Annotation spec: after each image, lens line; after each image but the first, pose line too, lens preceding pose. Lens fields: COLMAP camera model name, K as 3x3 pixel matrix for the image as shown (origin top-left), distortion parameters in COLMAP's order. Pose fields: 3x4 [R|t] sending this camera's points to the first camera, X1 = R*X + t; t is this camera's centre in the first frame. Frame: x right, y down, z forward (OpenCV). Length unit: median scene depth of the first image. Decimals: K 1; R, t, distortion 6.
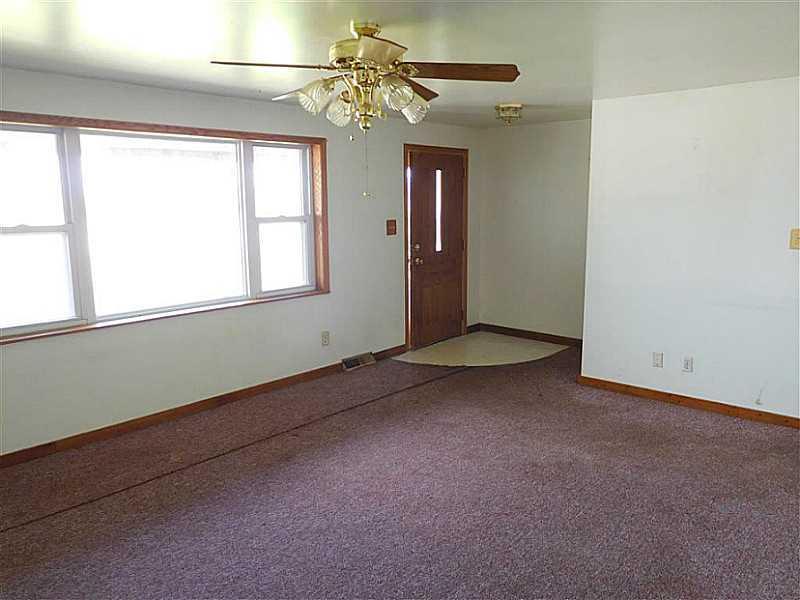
lens RADIAL K [[603.1, 0, 395.7], [0, 603.1, 297.6], [0, 0, 1]] dist [-0.000703, -0.003888]
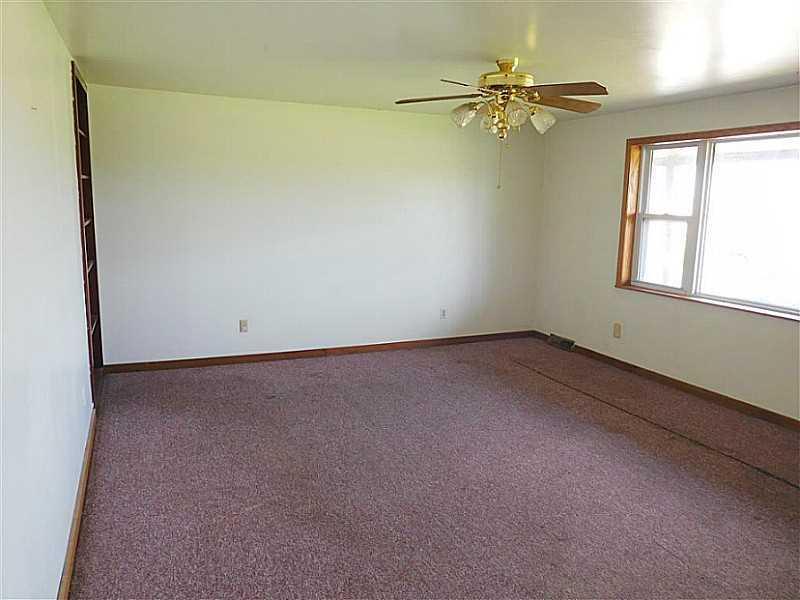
lens RADIAL K [[603.1, 0, 395.7], [0, 603.1, 297.6], [0, 0, 1]] dist [-0.000703, -0.003888]
pose [[-0.410564, 0.156413, -0.898316, 0.909621], [-0.154702, 0.958947, 0.237674, -0.163363], [0.898613, 0.236552, -0.369511, 0.956022]]
